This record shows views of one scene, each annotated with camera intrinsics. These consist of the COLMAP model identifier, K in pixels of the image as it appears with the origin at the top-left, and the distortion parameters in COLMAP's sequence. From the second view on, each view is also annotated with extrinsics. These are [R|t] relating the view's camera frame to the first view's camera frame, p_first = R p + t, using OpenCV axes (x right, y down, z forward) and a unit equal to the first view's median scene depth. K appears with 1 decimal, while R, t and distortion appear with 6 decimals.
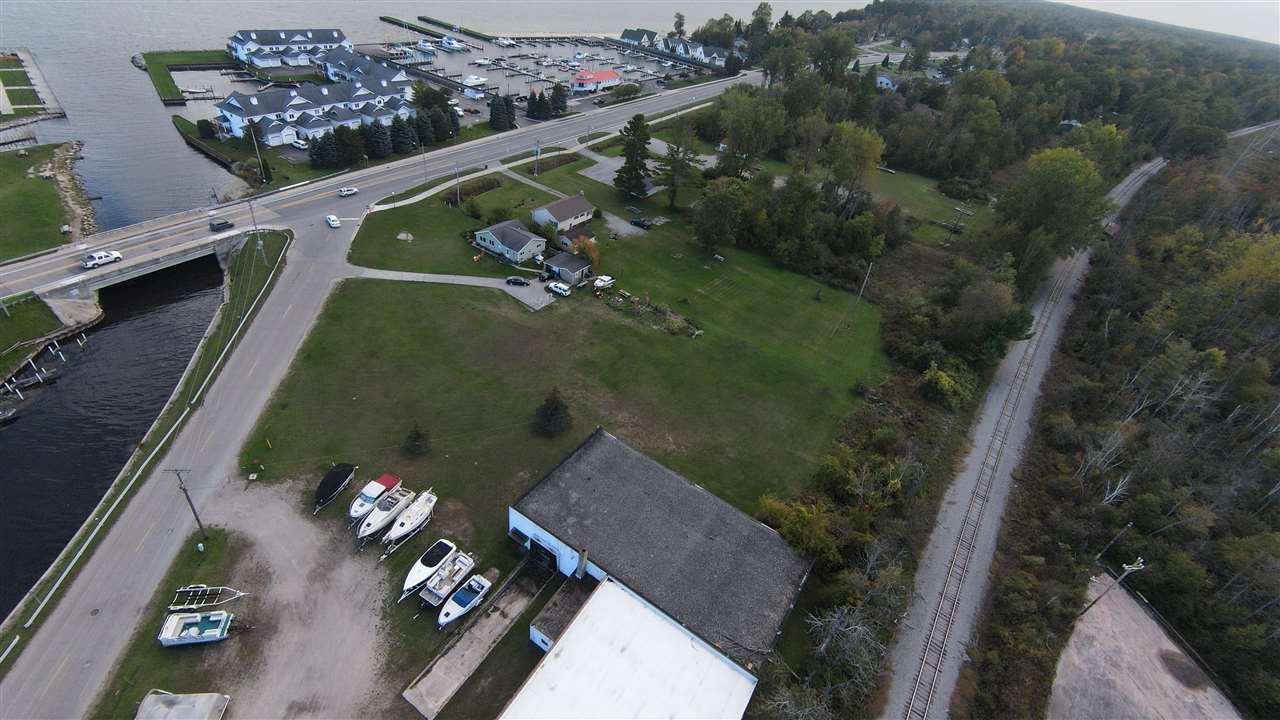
lens RADIAL K [[570.4, 0, 643.5], [0, 570.4, 357.9], [0, 0, 1]] dist [0.013712, -0.010921]
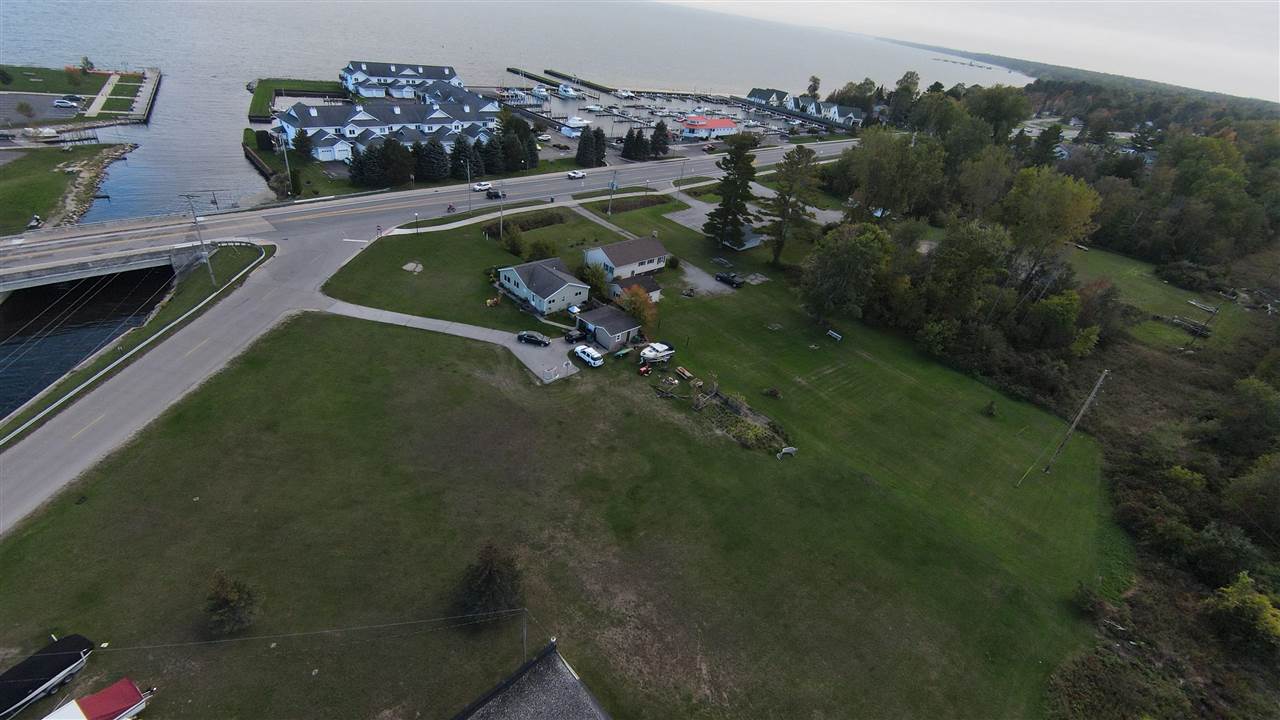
lens RADIAL K [[570.4, 0, 643.5], [0, 570.4, 357.9], [0, 0, 1]] dist [0.013712, -0.010921]
pose [[0.976712, 0.108349, -0.185188, 0.042359], [-0.128908, 0.986312, -0.102814, -0.053446], [0.171513, 0.124292, 0.977310, 0.321985]]
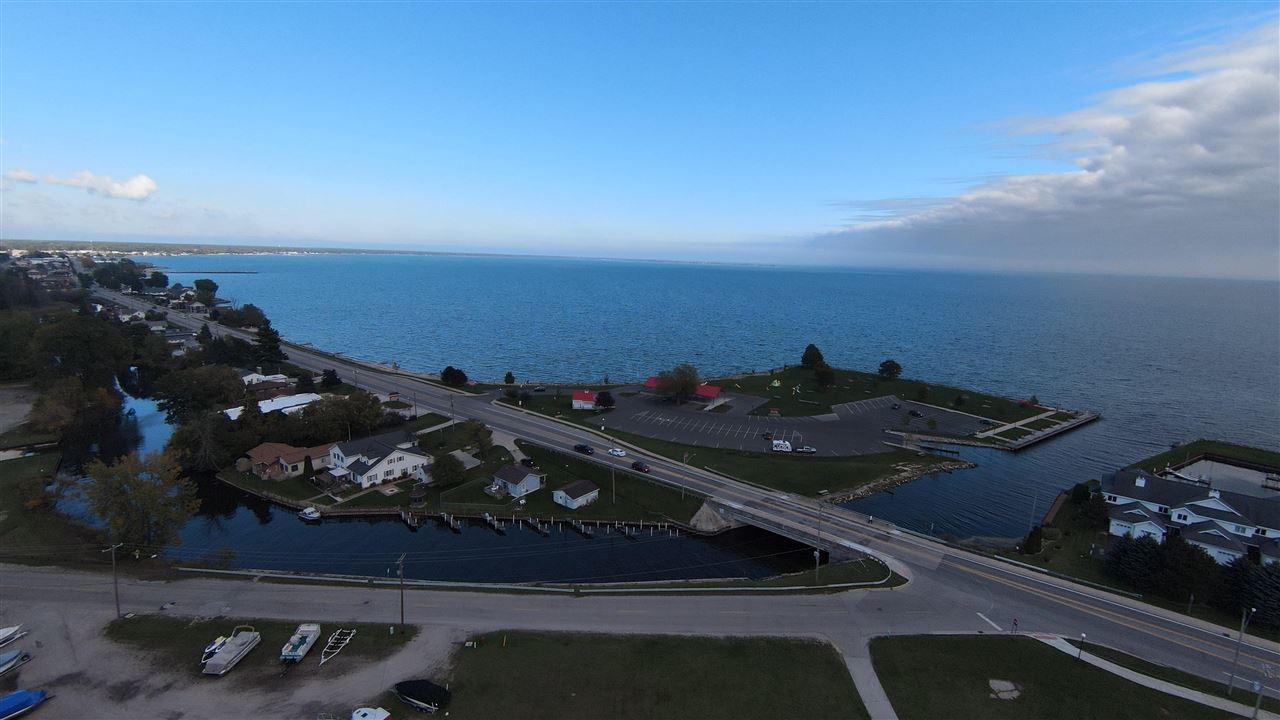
lens RADIAL K [[570.4, 0, 643.5], [0, 570.4, 357.9], [0, 0, 1]] dist [0.013712, -0.010921]
pose [[-0.134447, 0.031669, -0.990415, 0.173841], [-0.638684, 0.761414, 0.111047, -0.300416], [0.757633, 0.647492, -0.082143, 0.582045]]
